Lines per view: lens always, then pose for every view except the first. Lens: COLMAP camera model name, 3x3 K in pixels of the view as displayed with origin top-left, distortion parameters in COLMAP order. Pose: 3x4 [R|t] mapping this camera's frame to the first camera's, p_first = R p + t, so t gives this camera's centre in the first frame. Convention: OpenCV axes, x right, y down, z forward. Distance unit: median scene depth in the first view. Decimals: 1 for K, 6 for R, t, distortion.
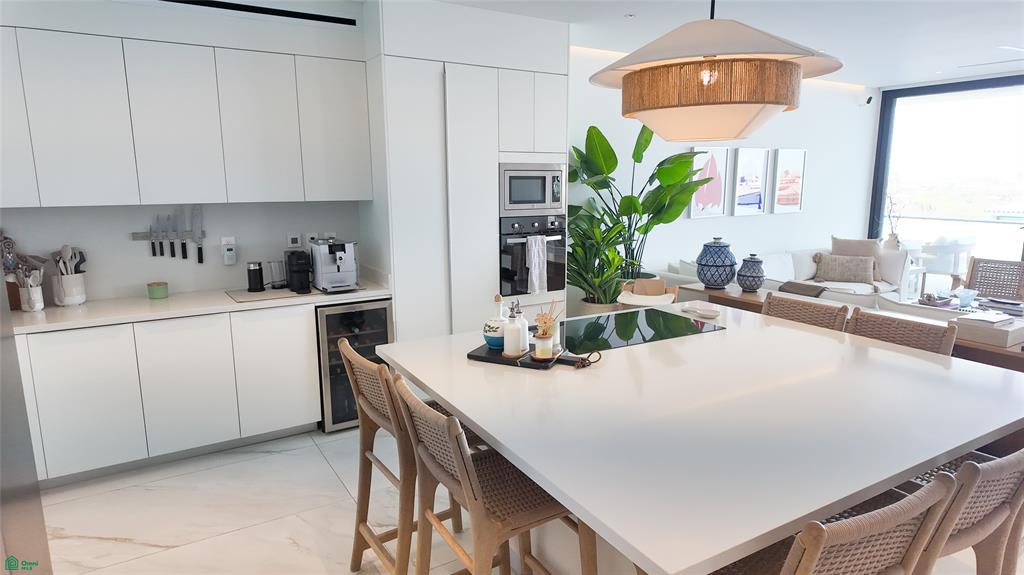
lens RADIAL K [[599.0, 0, 513.0], [0, 599.0, 286.8], [0, 0, 1]] dist [0.049231, -0.056493]
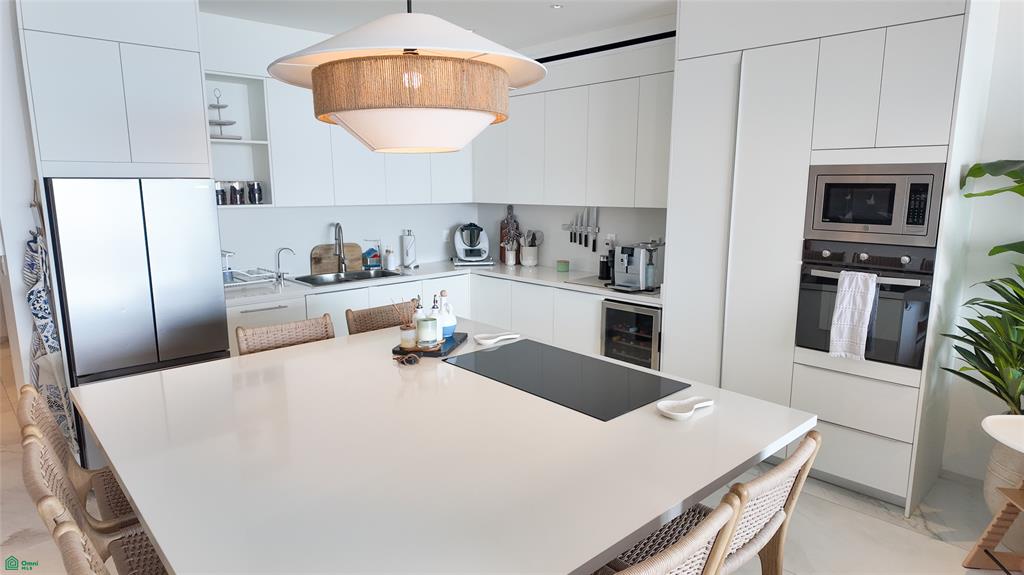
lens RADIAL K [[599.0, 0, 513.0], [0, 599.0, 286.8], [0, 0, 1]] dist [0.049231, -0.056493]
pose [[0.205846, 0.165371, -0.964510, 0.642706], [-0.177564, 0.975569, 0.129371, -0.092267], [0.962340, 0.144632, 0.230181, 0.497642]]
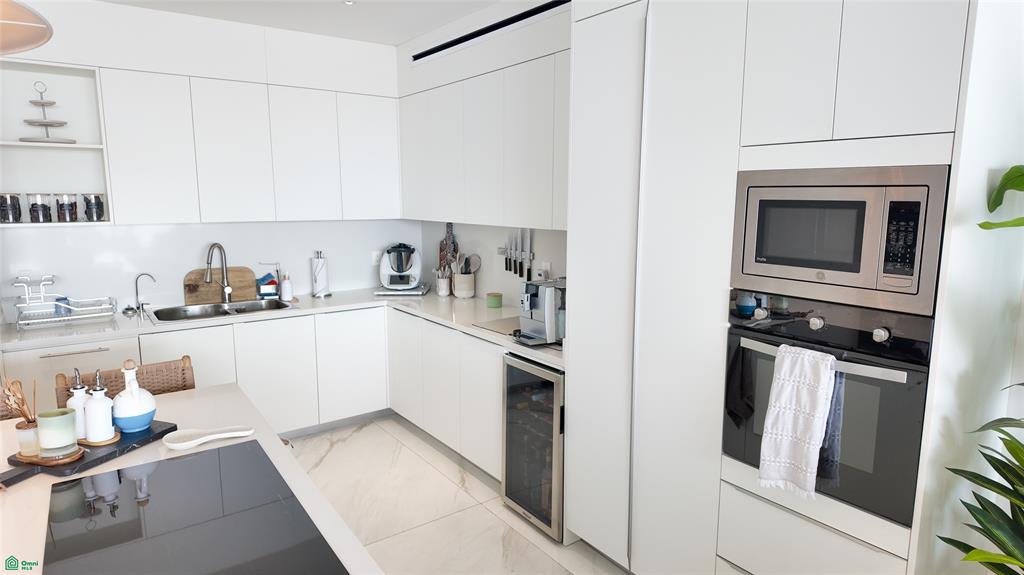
lens RADIAL K [[599.0, 0, 513.0], [0, 599.0, 286.8], [0, 0, 1]] dist [0.049231, -0.056493]
pose [[0.073335, 0.151773, -0.985691, 0.433876], [-0.182271, 0.973745, 0.136373, -0.151722], [0.980510, 0.169662, 0.099074, 0.797532]]
